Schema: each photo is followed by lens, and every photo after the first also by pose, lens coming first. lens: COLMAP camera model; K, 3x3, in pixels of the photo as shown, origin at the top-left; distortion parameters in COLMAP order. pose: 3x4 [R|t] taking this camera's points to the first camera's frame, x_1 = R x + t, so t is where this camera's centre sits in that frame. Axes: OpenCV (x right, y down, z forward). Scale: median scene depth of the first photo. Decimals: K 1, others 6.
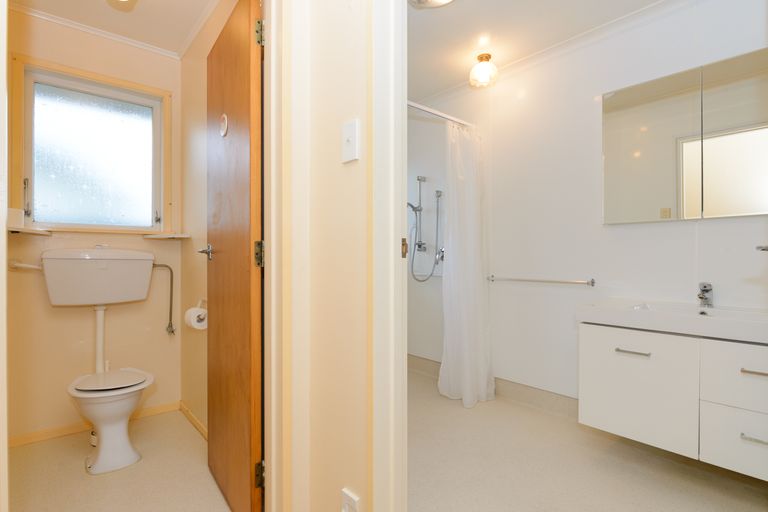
lens RADIAL K [[387.8, 0, 384.0], [0, 387.8, 256.0], [0, 0, 1]] dist [-0.015342, 0.000475]
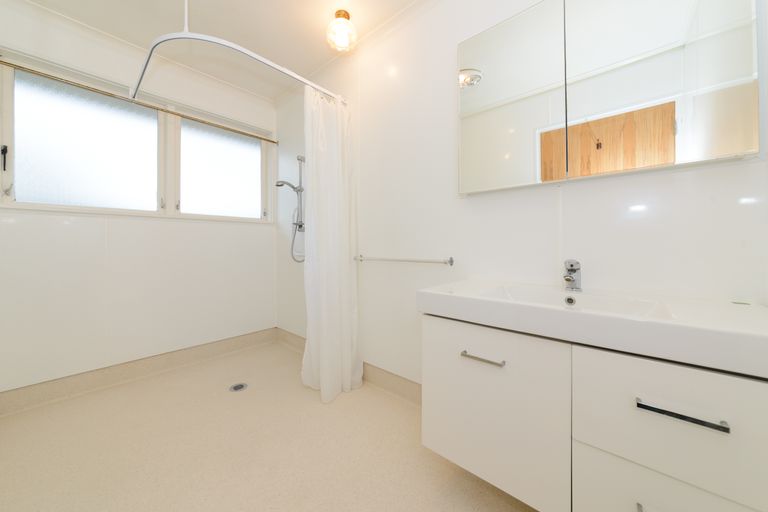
lens RADIAL K [[272.7, 0, 386.9], [0, 272.7, 242.3], [0, 0, 1]] dist [0.001231, 0.000116]
pose [[0.989423, -0.002168, 0.145045, 0.251748], [0.002945, 0.999982, -0.005148, 0.022793], [-0.145031, 0.005521, 0.989412, 0.330558]]
